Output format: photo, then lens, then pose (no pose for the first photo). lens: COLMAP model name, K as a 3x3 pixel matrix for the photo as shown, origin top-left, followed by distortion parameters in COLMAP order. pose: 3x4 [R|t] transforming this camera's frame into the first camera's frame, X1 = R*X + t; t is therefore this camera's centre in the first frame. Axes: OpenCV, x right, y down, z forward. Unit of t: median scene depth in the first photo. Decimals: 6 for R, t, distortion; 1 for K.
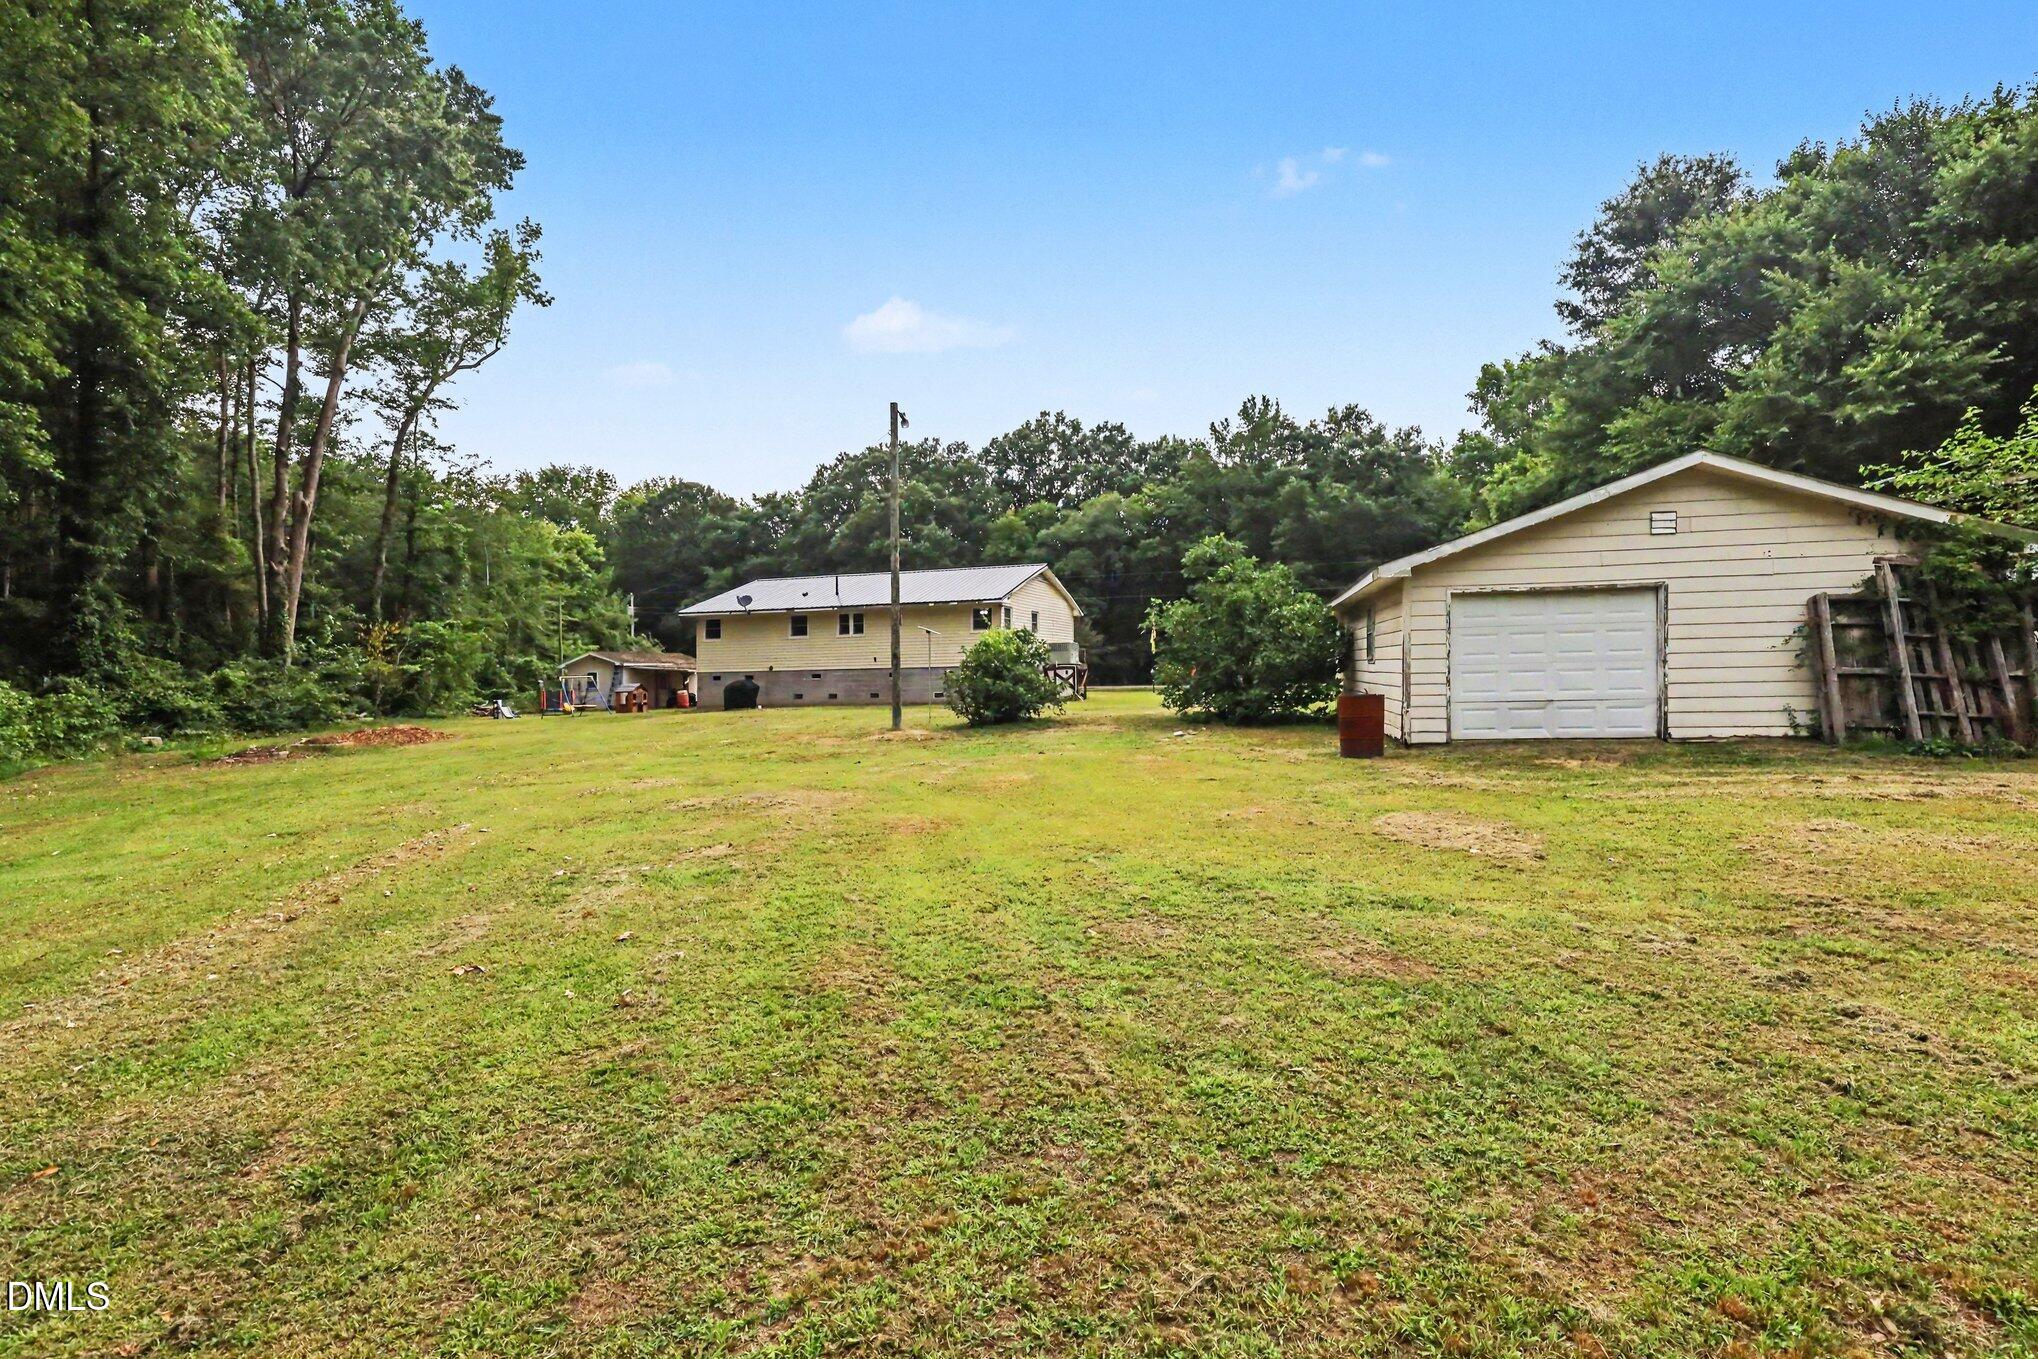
lens RADIAL K [[1090.6, 0, 1056.6], [0, 1090.6, 683.6], [0, 0, 1]] dist [-0.021371, 0.000862]
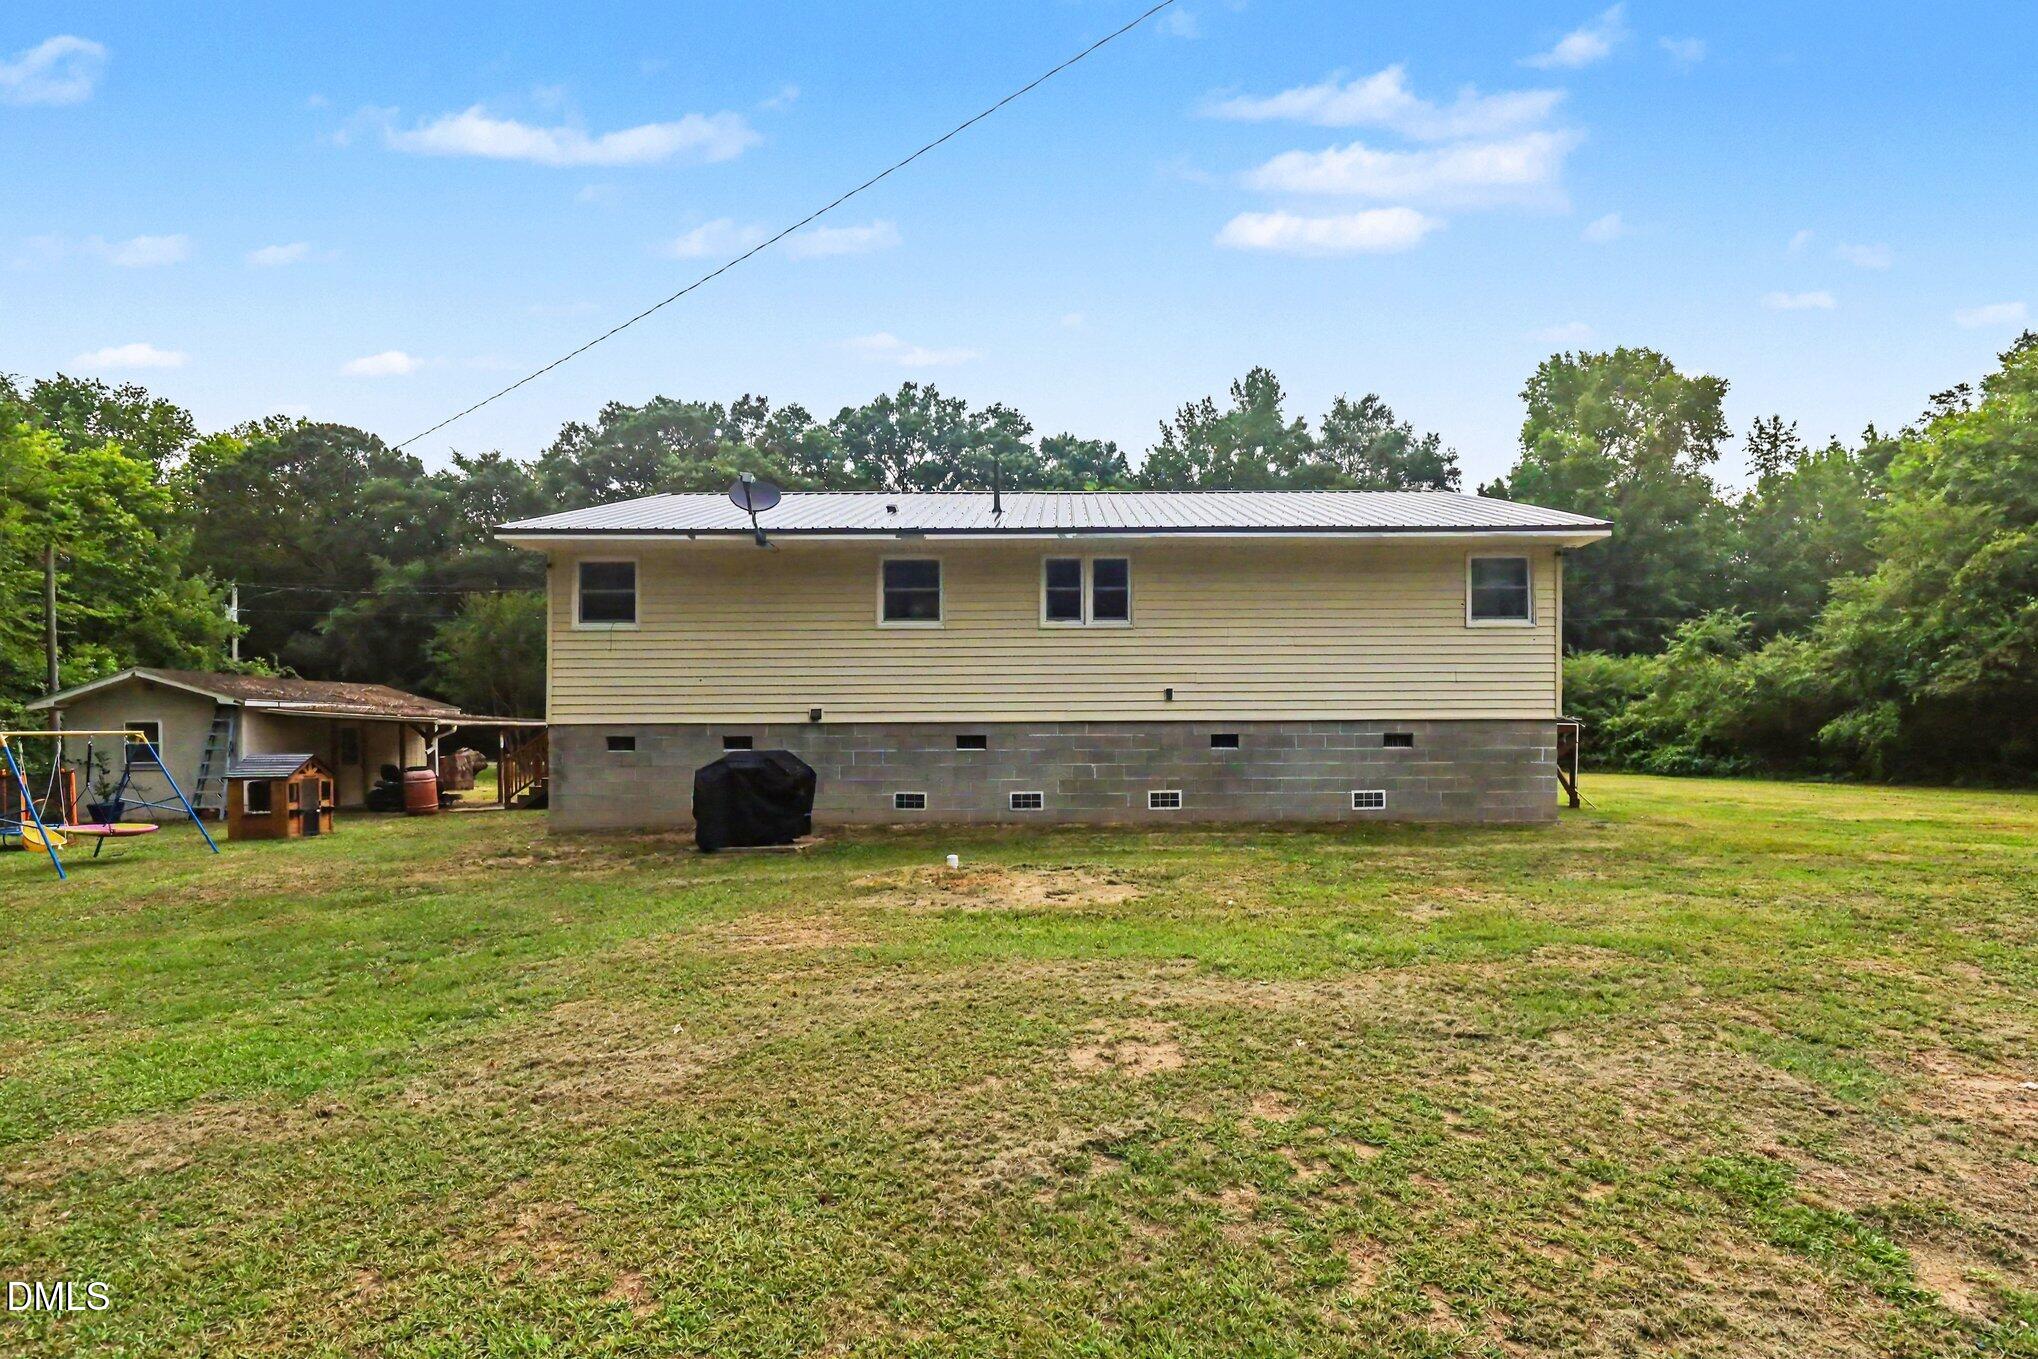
lens RADIAL K [[980.7, 0, 1019.2], [0, 980.7, 755.1], [0, 0, 1]] dist [-0.000575, -0.000007]
pose [[0.947102, 0.009823, 0.320782, -0.180252], [-0.011166, 0.999935, 0.002348, -0.002067], [-0.320738, -0.005805, 0.947150, 0.420307]]
